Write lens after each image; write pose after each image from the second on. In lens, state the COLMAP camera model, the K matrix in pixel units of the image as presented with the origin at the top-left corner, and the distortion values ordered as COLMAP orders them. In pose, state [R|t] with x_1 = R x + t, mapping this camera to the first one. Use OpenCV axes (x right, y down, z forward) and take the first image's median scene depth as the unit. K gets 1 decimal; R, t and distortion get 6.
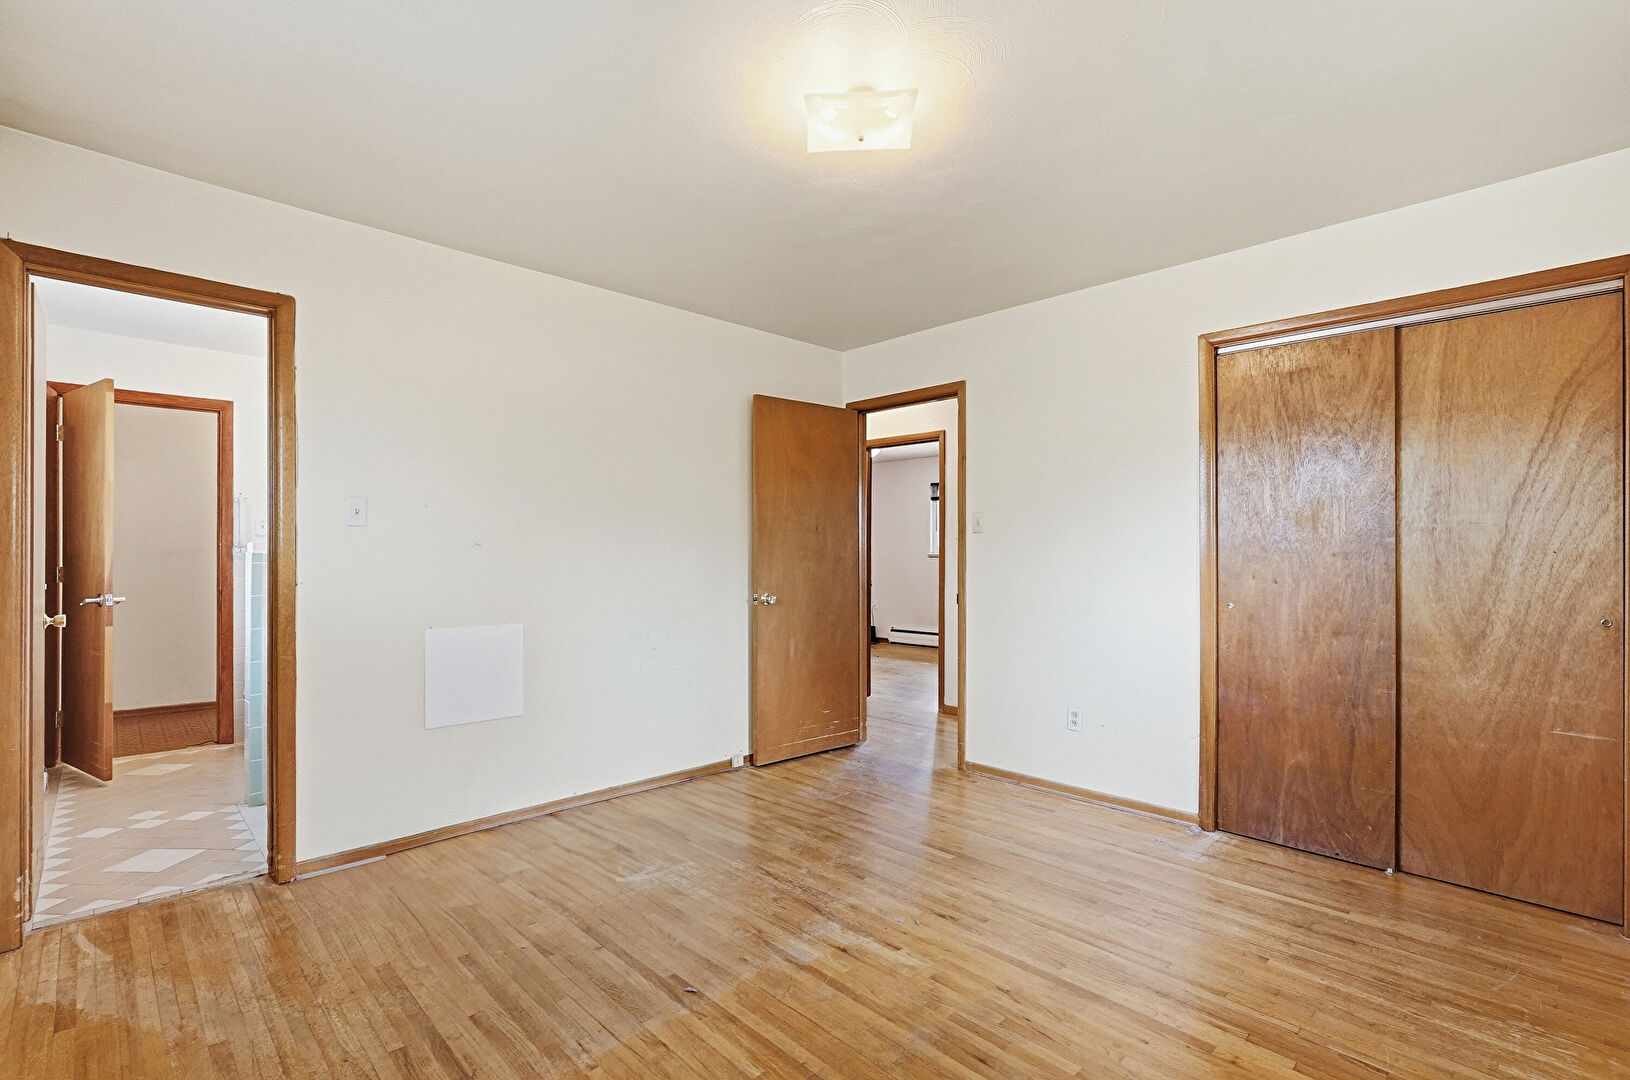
lens RADIAL K [[756.4, 0, 814.5], [0, 756.4, 552.3], [0, 0, 1]] dist [-0.003730, -0.000233]
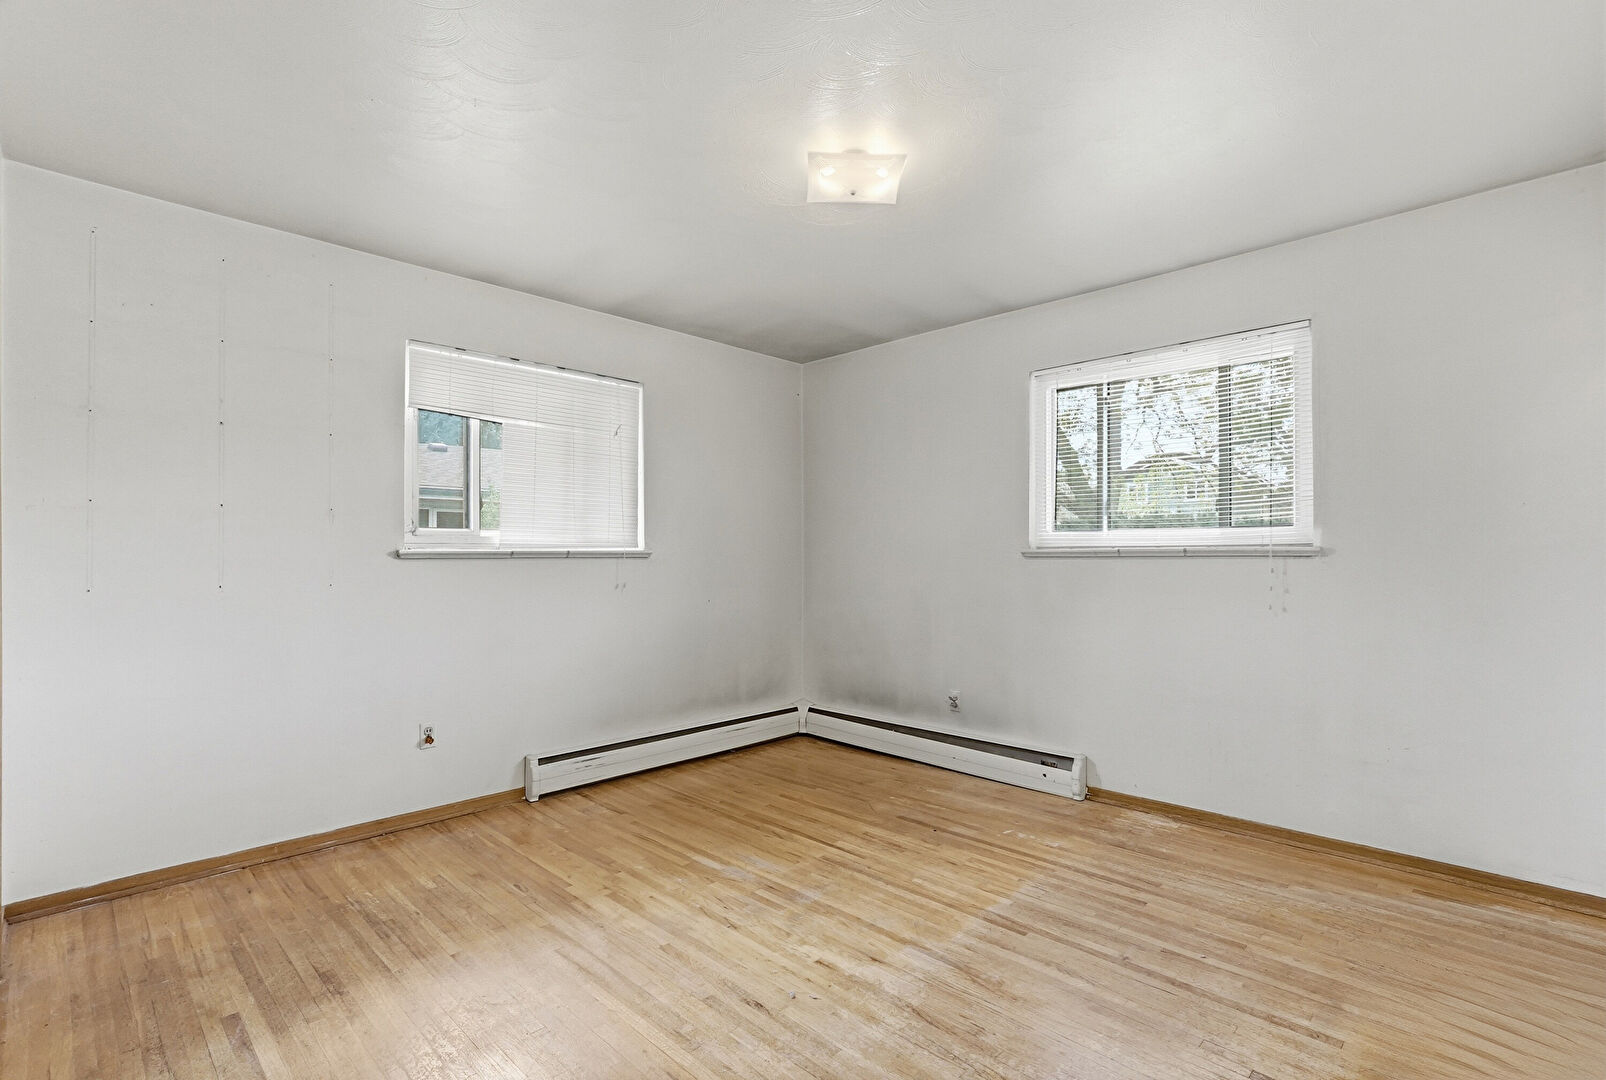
lens RADIAL K [[748.5, 0, 803.0], [0, 748.5, 540.0], [0, 0, 1]] dist [0.002193, 0.000793]
pose [[-0.999431, -0.002165, -0.033652, 0.168888], [-0.001142, 0.999538, -0.030367, 0.016591], [0.033702, -0.030311, -0.998972, 2.031743]]
